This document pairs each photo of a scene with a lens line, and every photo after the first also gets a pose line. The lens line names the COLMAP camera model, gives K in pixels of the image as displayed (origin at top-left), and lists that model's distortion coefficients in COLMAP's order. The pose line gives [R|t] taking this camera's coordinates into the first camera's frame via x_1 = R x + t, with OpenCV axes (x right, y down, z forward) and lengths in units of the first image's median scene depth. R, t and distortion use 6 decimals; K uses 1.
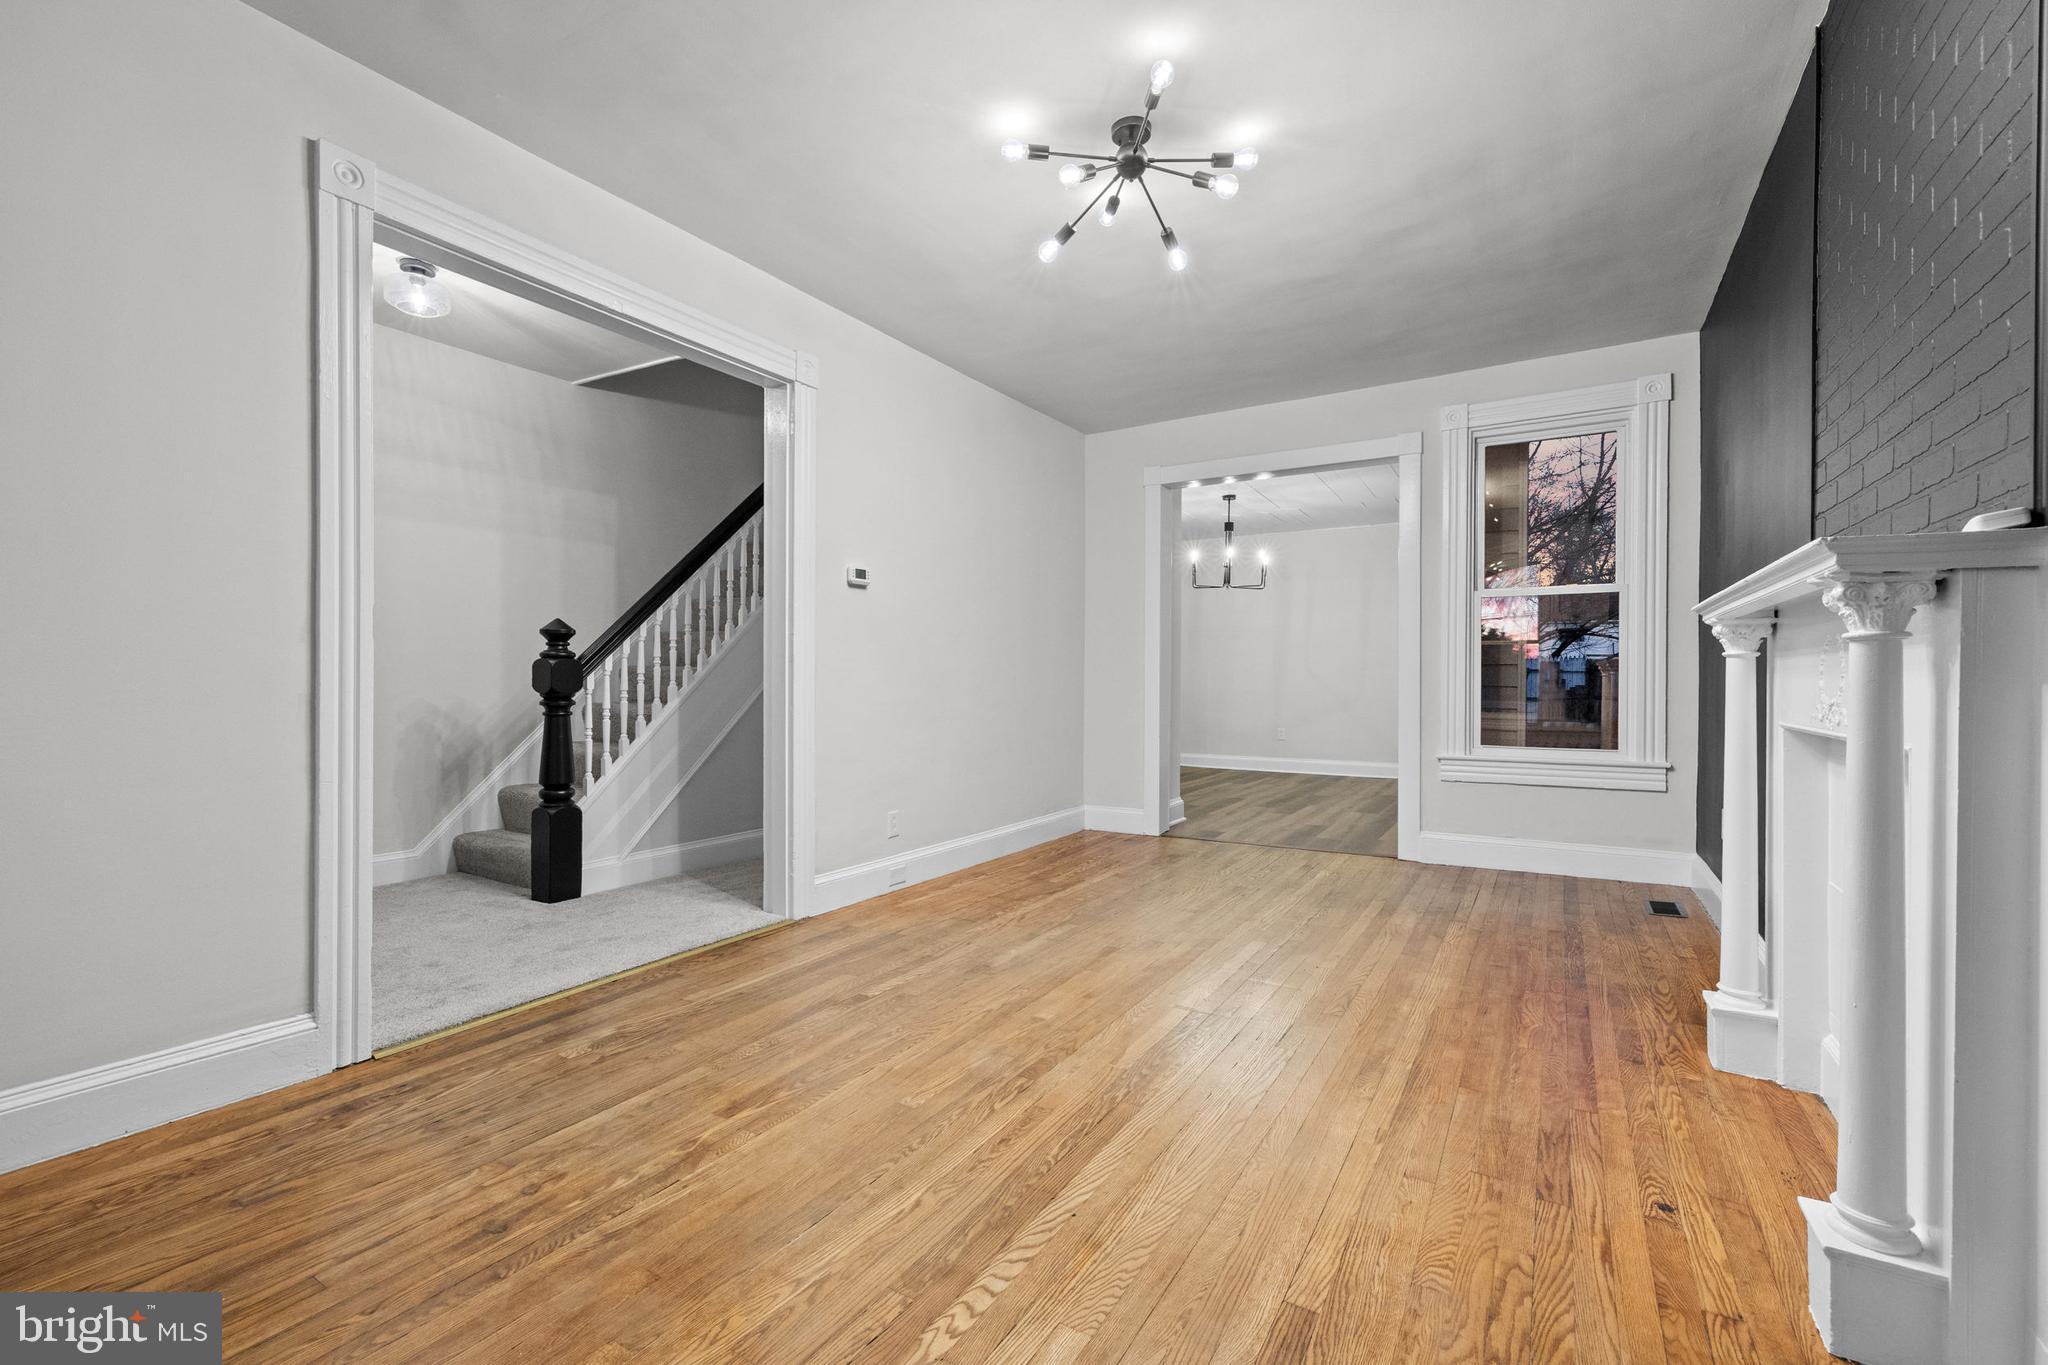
lens RADIAL K [[868.3, 0, 1020.5], [0, 868.3, 677.2], [0, 0, 1]] dist [0.004561, -0.000266]
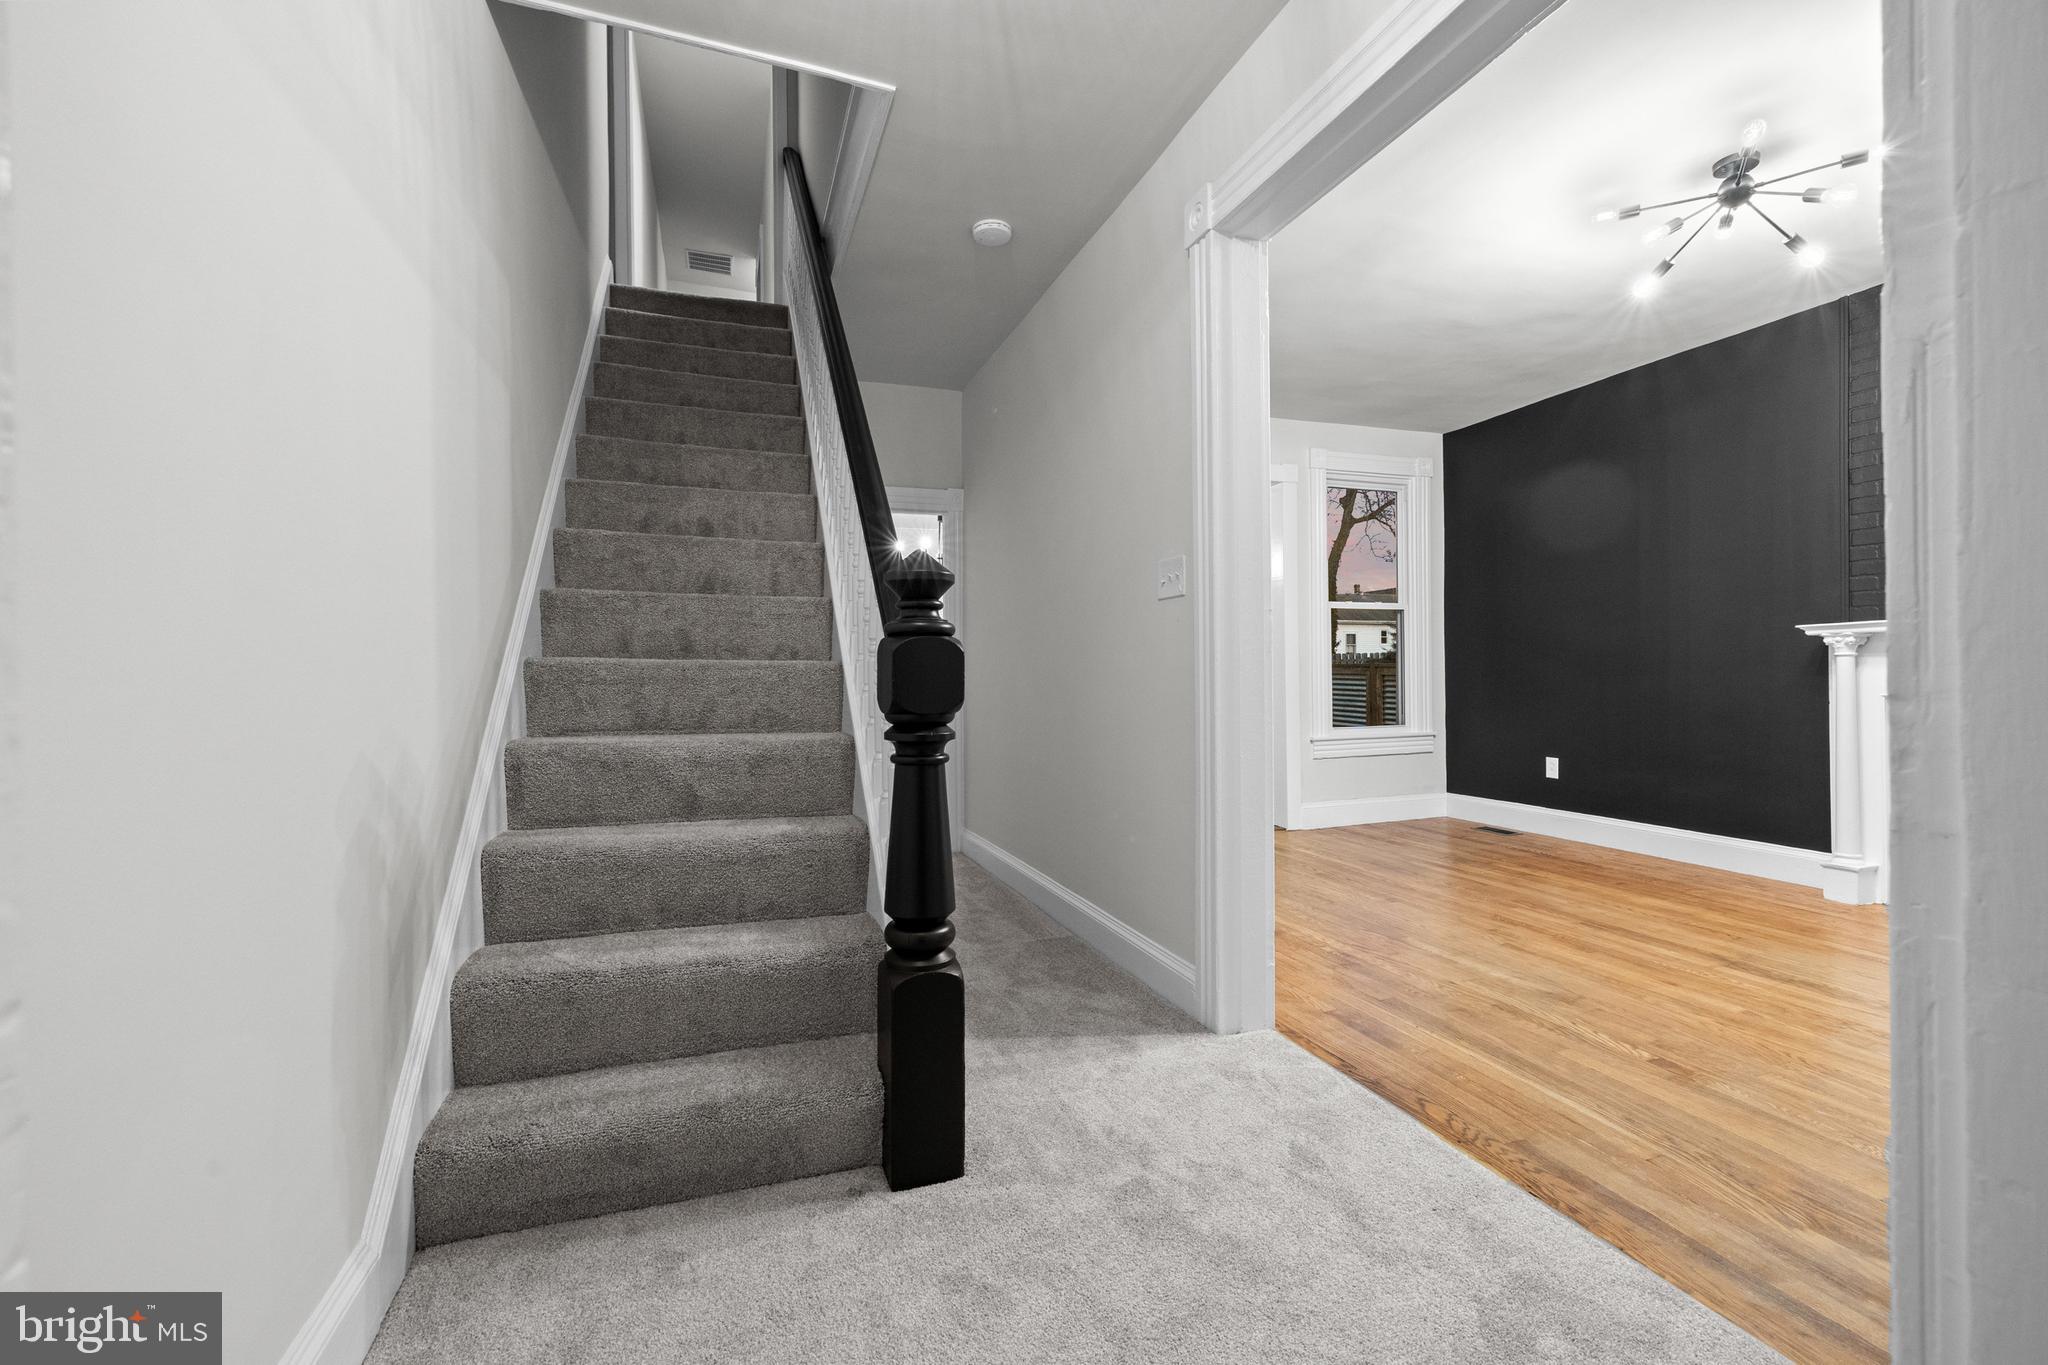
lens RADIAL K [[868.3, 0, 1028.5], [0, 868.3, 673.0], [0, 0, 1]] dist [0.004561, -0.000266]
pose [[0.634180, -0.004340, 0.773173, -1.100317], [0.007704, 0.999970, -0.000706, -0.001946], [-0.773147, 0.006404, 0.634194, 0.865681]]
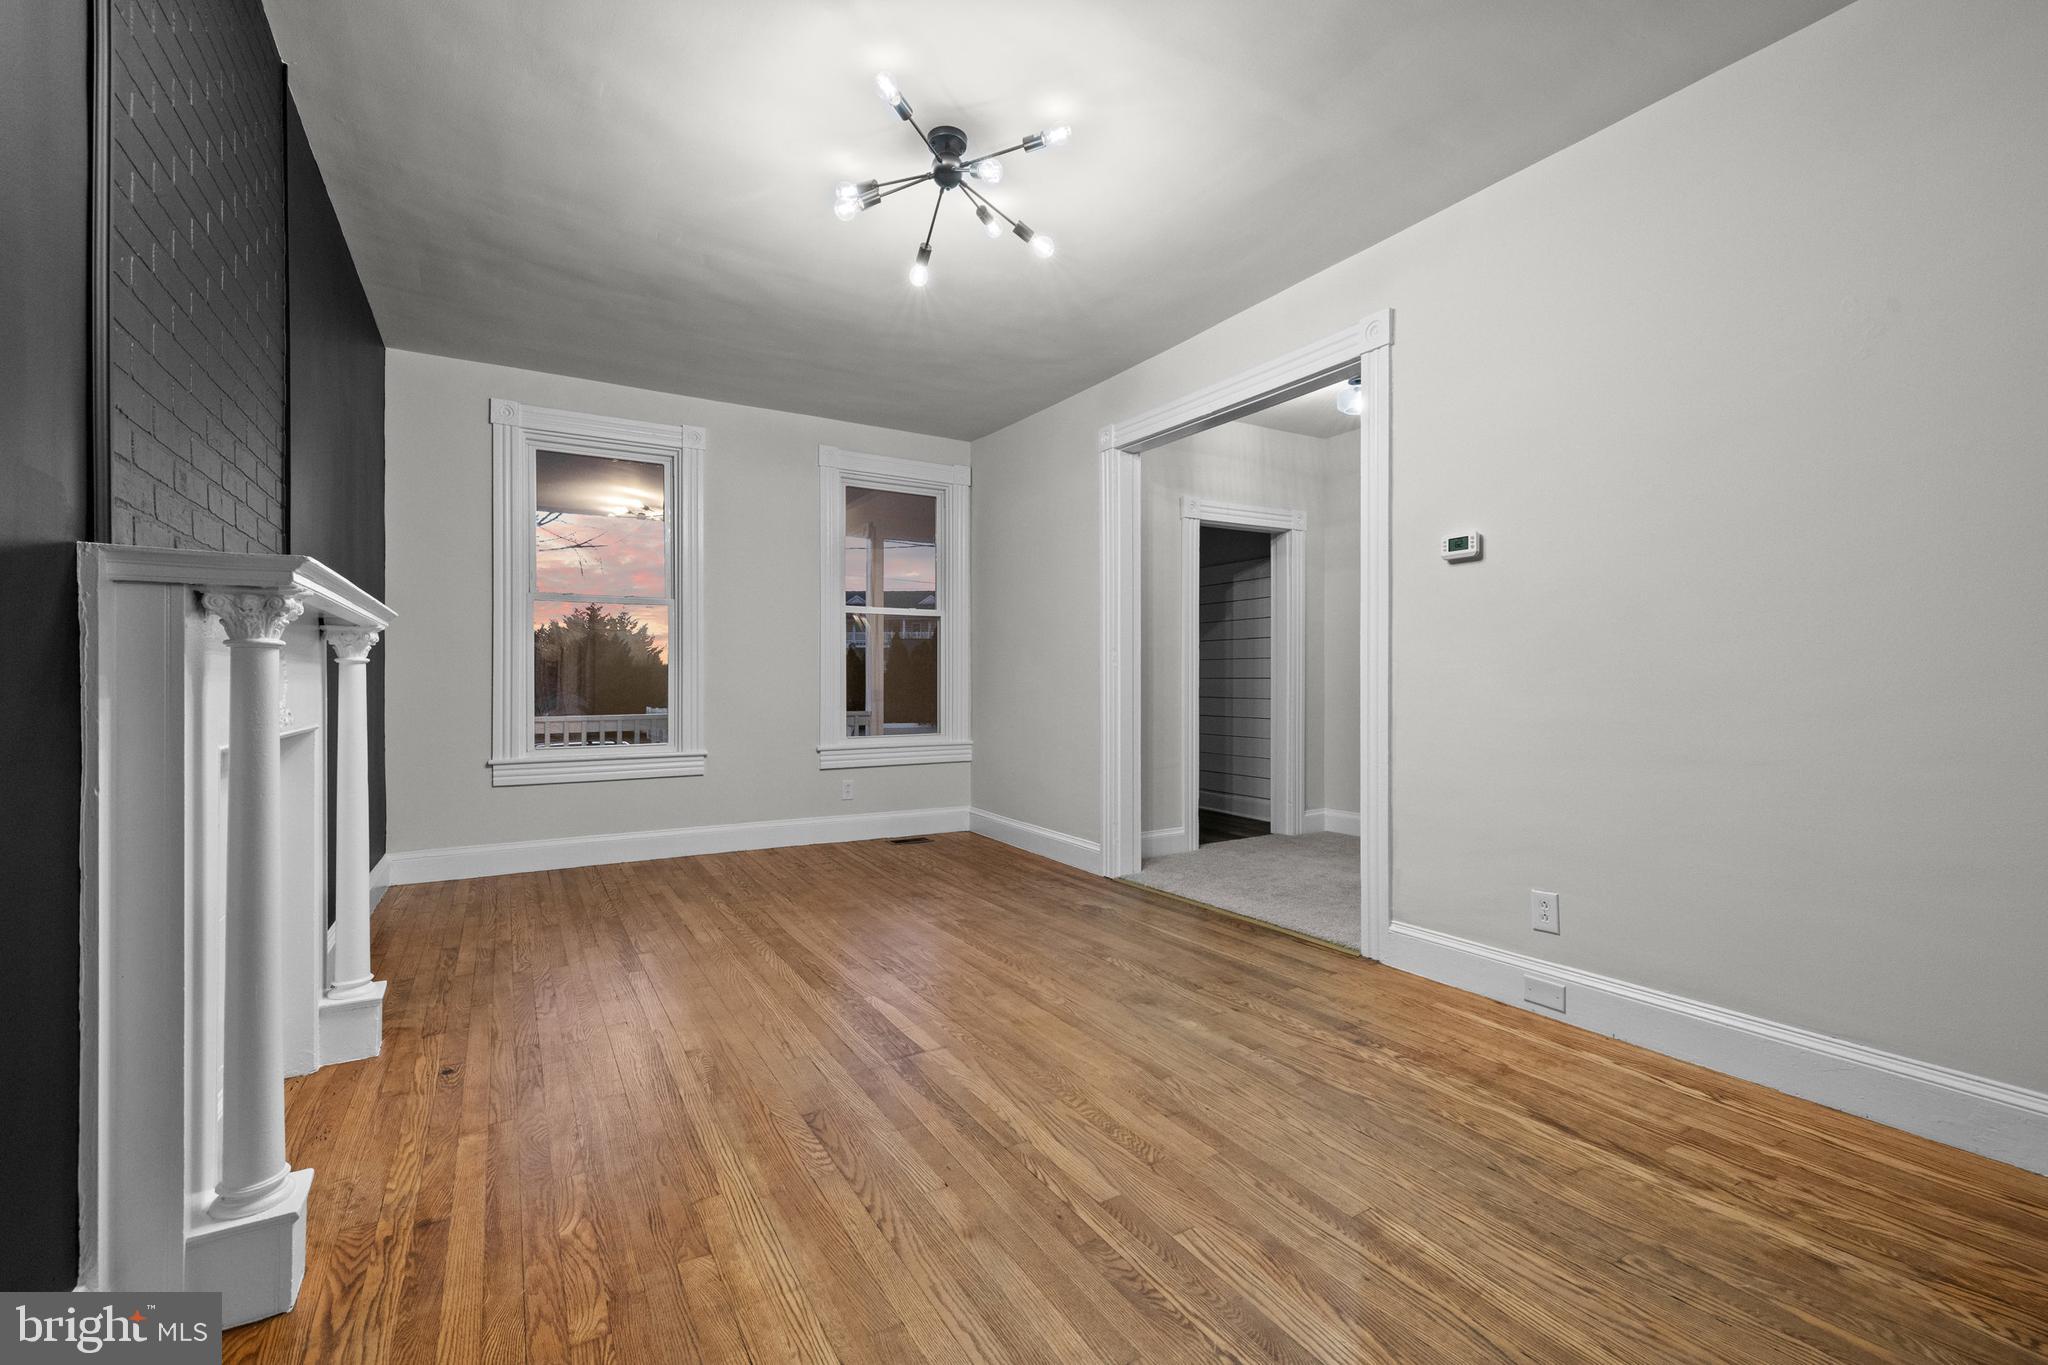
lens RADIAL K [[868.3, 0, 1025.2], [0, 868.3, 681.2], [0, 0, 1]] dist [0.004561, -0.000266]
pose [[-0.457902, -0.006632, -0.888978, 0.848092], [0.000357, 0.999971, -0.007645, 0.003979], [0.889003, -0.003818, -0.457886, 1.336767]]
